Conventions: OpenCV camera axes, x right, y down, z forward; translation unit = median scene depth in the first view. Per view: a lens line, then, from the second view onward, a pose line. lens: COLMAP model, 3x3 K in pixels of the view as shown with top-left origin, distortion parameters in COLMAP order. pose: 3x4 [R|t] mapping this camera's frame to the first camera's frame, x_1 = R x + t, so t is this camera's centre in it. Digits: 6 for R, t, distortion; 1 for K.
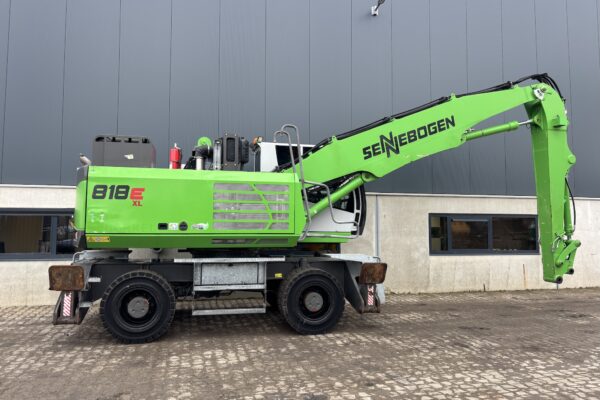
lens RADIAL K [[451.1, 0, 300.0], [0, 451.1, 200.0], [0, 0, 1]] dist [0.053568, -0.050851]
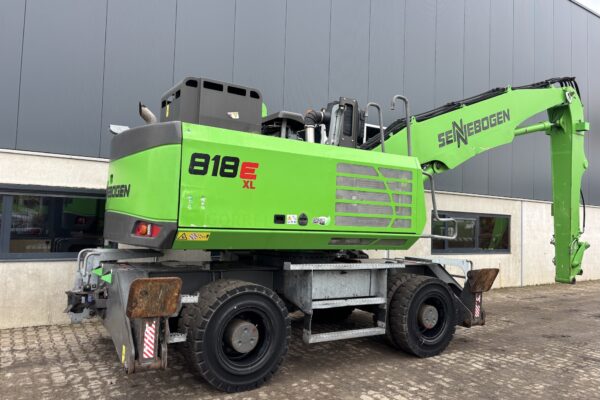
lens RADIAL K [[454.5, 0, 298.3], [0, 454.5, 196.2], [0, 0, 1]] dist [0.034253, -0.008641]
pose [[0.942479, 0.047359, 0.330893, -0.478591], [-0.051975, 0.998635, 0.005111, 0.016293], [-0.330199, -0.022016, 0.943655, 0.308420]]
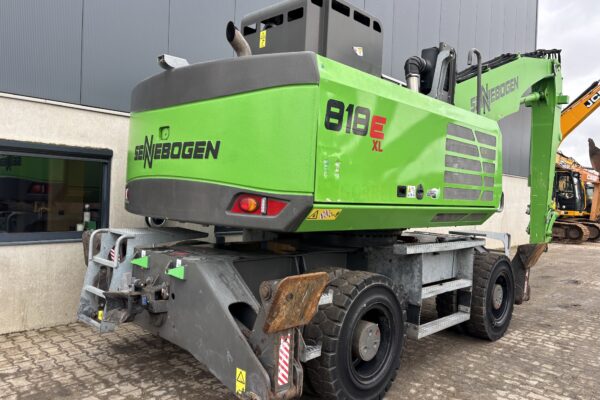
lens RADIAL K [[451.1, 0, 300.0], [0, 451.1, 200.0], [0, 0, 1]] dist [0.053568, -0.050851]
pose [[0.834138, 0.021492, 0.551136, -0.668011], [-0.071689, 0.994989, 0.069701, 0.036502], [-0.546876, -0.097651, 0.831499, 0.570668]]
